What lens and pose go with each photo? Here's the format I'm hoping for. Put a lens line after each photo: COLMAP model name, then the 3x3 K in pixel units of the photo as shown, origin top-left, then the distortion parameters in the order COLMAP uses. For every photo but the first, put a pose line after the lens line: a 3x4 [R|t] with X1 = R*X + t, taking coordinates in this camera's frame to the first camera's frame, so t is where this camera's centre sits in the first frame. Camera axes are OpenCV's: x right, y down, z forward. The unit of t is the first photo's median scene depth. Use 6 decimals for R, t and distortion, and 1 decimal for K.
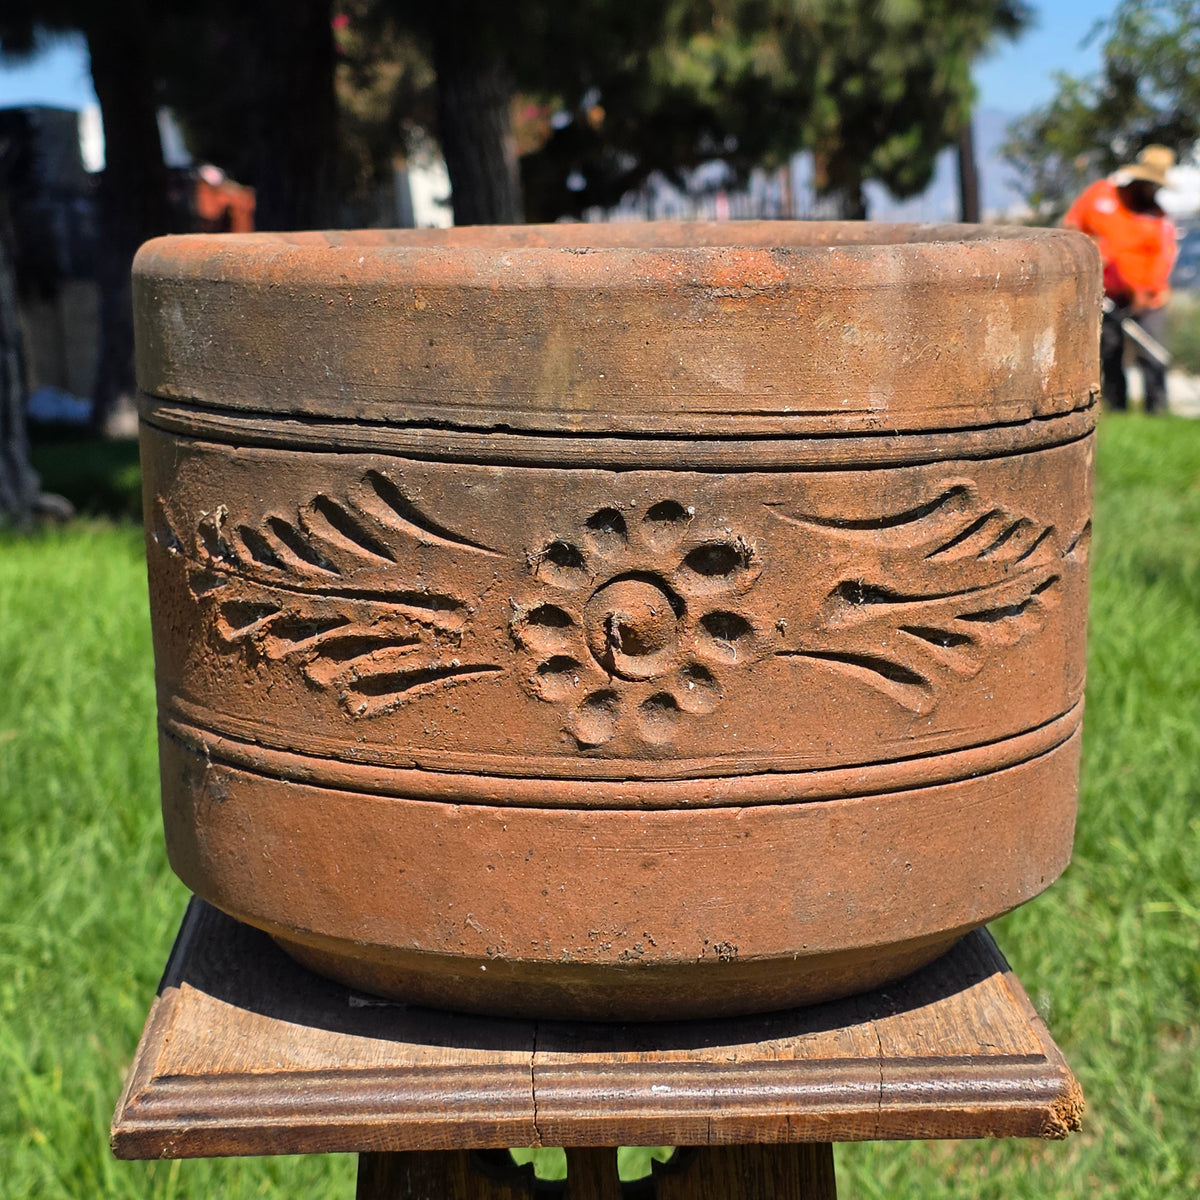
lens RADIAL K [[2902.7, 0, 633.4], [0, 2902.7, 628.0], [0, 0, 1]] dist [0.051935, 0.000000]
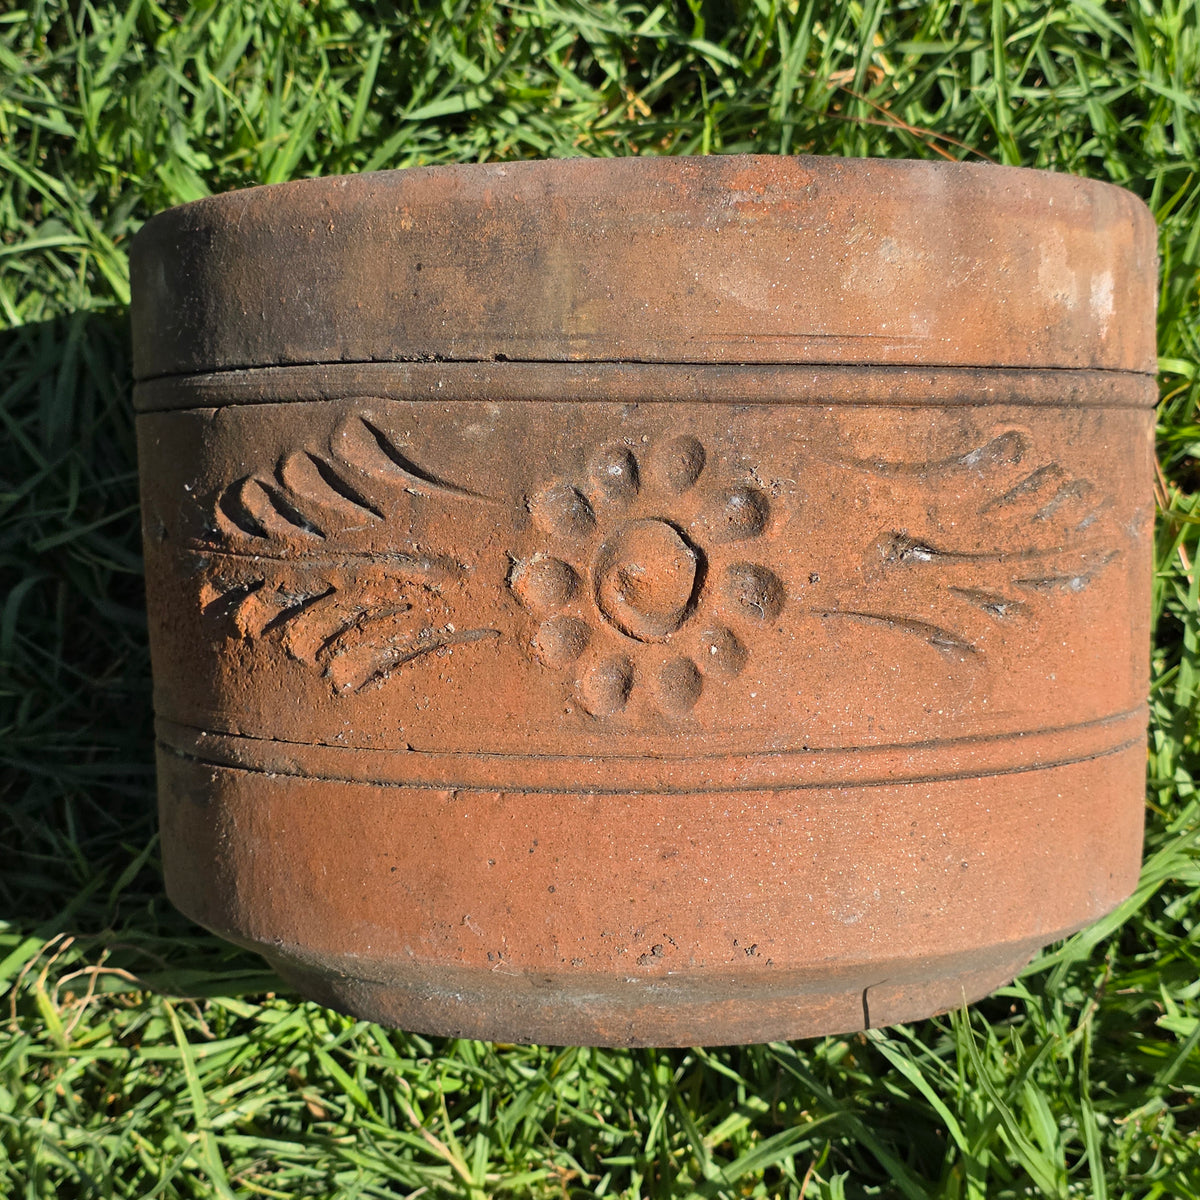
lens RADIAL K [[2173.9, 0, 596.1], [0, 2173.9, 648.3], [0, 0, 1]] dist [0.003705, 0.000000]
pose [[0.998332, -0.011120, -0.056655, 0.021235], [0.005322, 0.994822, -0.101492, 0.084940], [0.057490, 0.101021, 0.993222, 0.335953]]
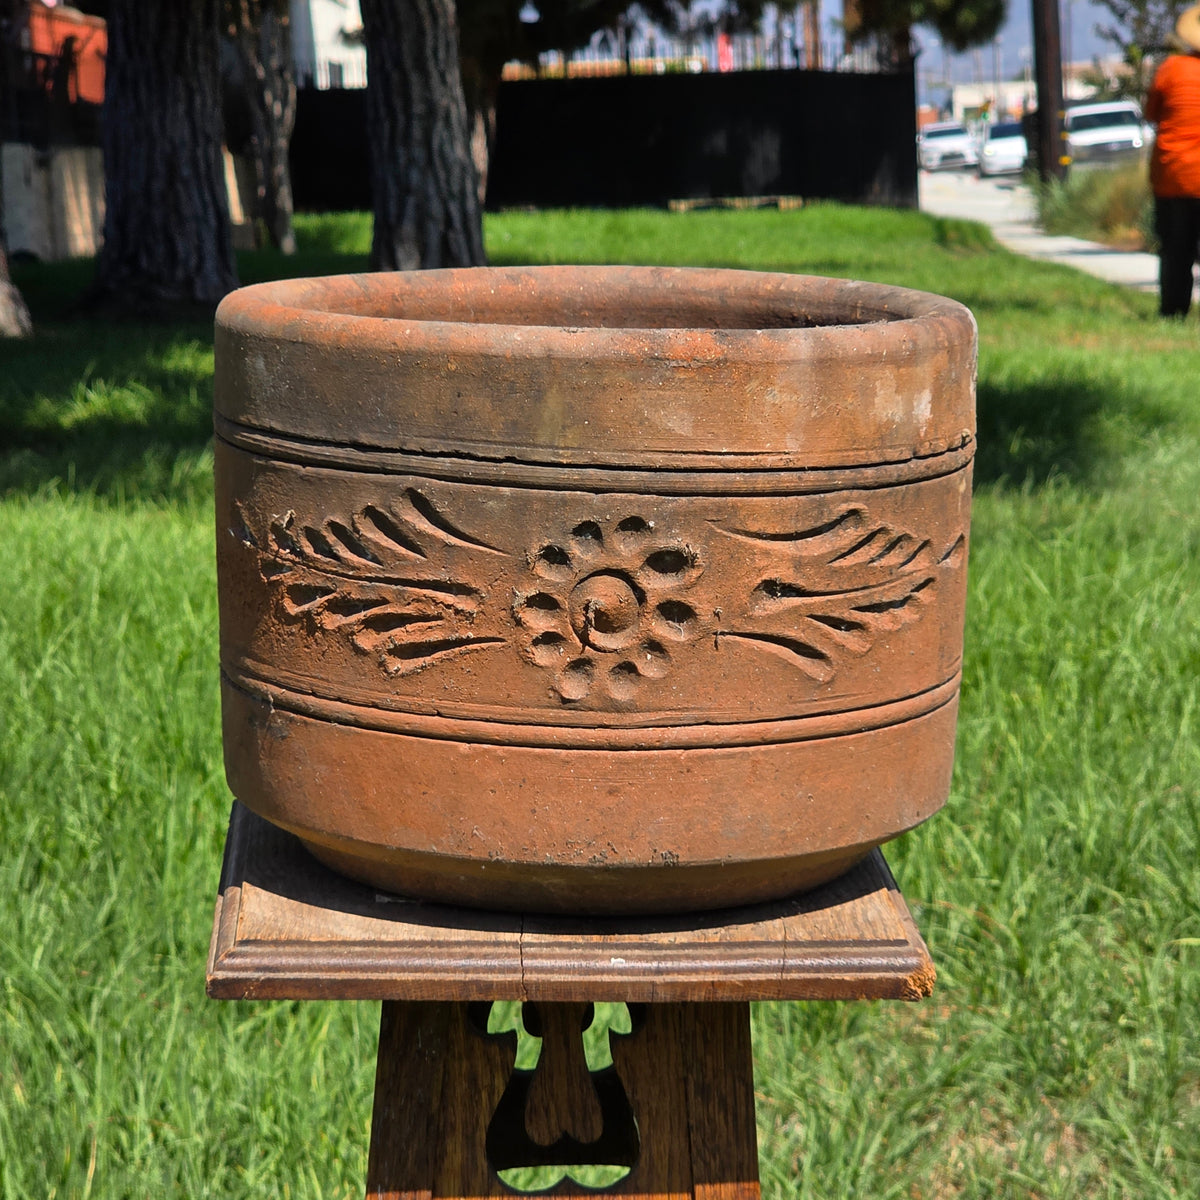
lens RADIAL K [[5651.9, 0, 502.7], [0, 5651.9, 579.1], [0, 0, 1]] dist [-2.050121, 0.000000]
pose [[0.999655, 0.021979, -0.014376, -0.010105], [-0.022041, 0.999748, -0.004193, -0.003014], [0.014280, 0.004508, 0.999888, -1.542332]]
